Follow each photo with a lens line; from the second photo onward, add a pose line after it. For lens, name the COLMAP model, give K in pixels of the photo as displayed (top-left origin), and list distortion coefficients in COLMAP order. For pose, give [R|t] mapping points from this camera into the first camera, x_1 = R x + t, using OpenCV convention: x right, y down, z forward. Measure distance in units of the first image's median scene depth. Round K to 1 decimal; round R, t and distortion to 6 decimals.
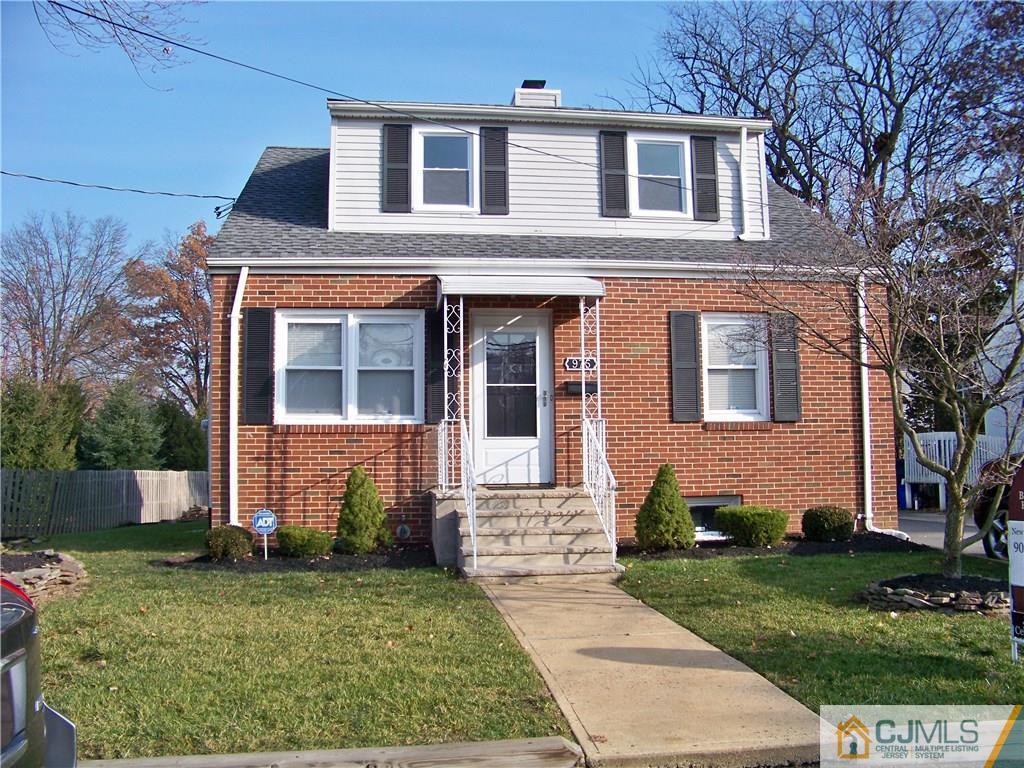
lens RADIAL K [[1004.0, 0, 512.0], [0, 1004.0, 384.0], [0, 0, 1]] dist [-0.257009, 0.296927]
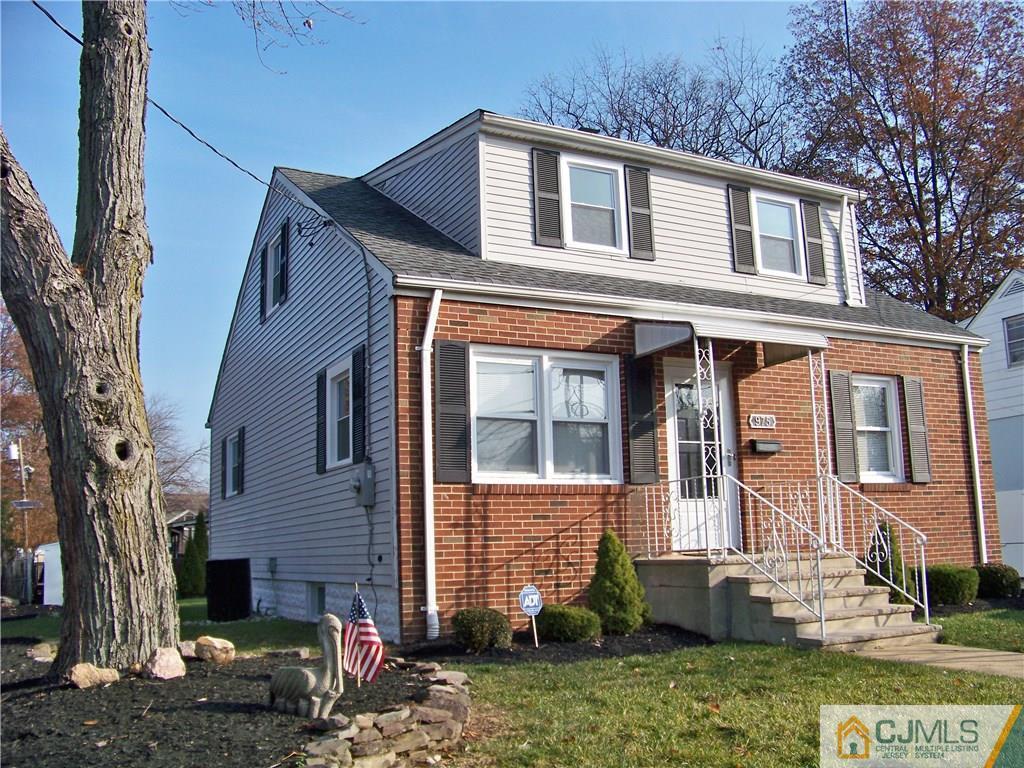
lens RADIAL K [[1004.0, 0, 512.0], [0, 1004.0, 384.0], [0, 0, 1]] dist [-0.257009, 0.296927]
pose [[0.944733, 0.040436, 0.325338, -0.468379], [-0.011268, 0.995783, -0.091045, 0.033053], [-0.327647, 0.082347, 0.941205, 0.197729]]
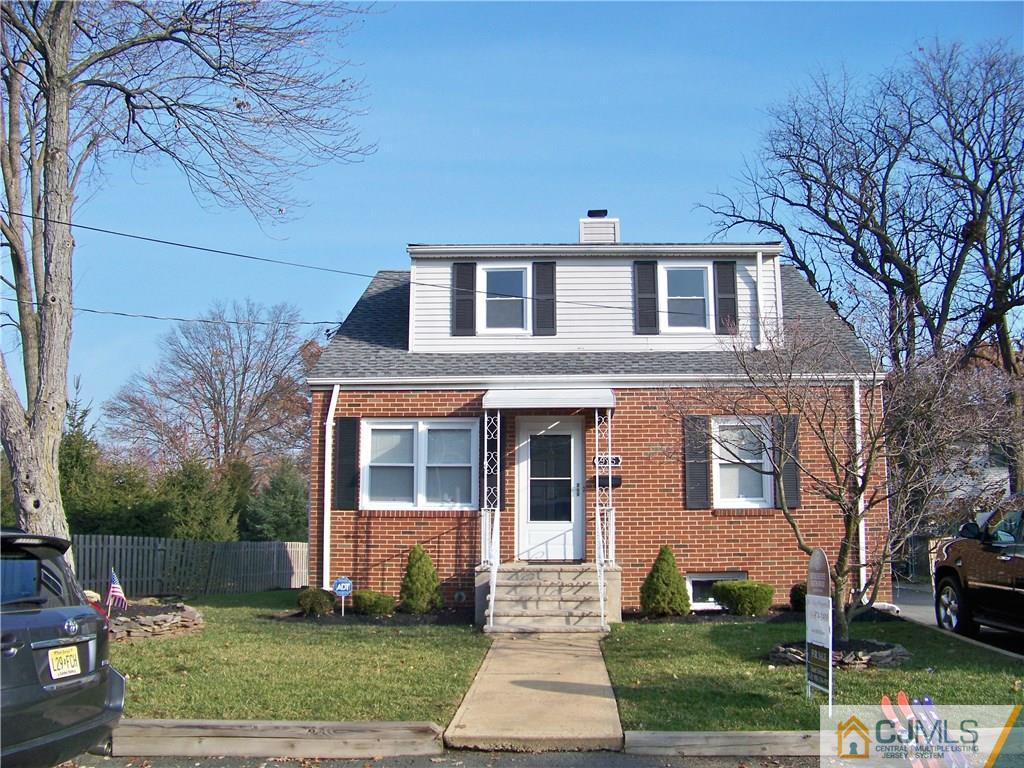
lens RADIAL K [[1004.0, 0, 512.0], [0, 1004.0, 384.0], [0, 0, 1]] dist [-0.257009, 0.296927]
pose [[0.984012, -0.015451, -0.177433, 0.173555], [0.002807, 0.997451, -0.071296, -0.027423], [0.178082, 0.069658, 0.981547, -0.213420]]
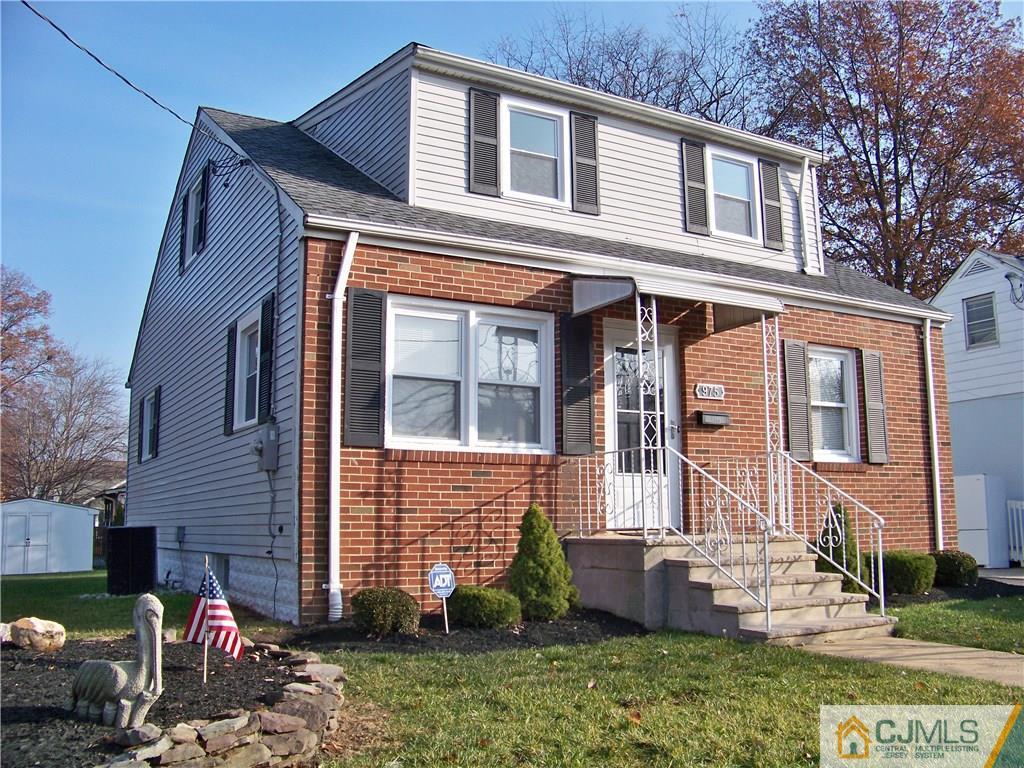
lens RADIAL K [[1002.5, 0, 528.4], [0, 1002.5, 373.4], [0, 0, 1]] dist [-0.250053, 0.288670]
pose [[0.922077, 0.062884, 0.381864, -0.416489], [-0.034683, 0.996167, -0.080298, 0.039997], [-0.385450, 0.060797, 0.920724, 0.265464]]
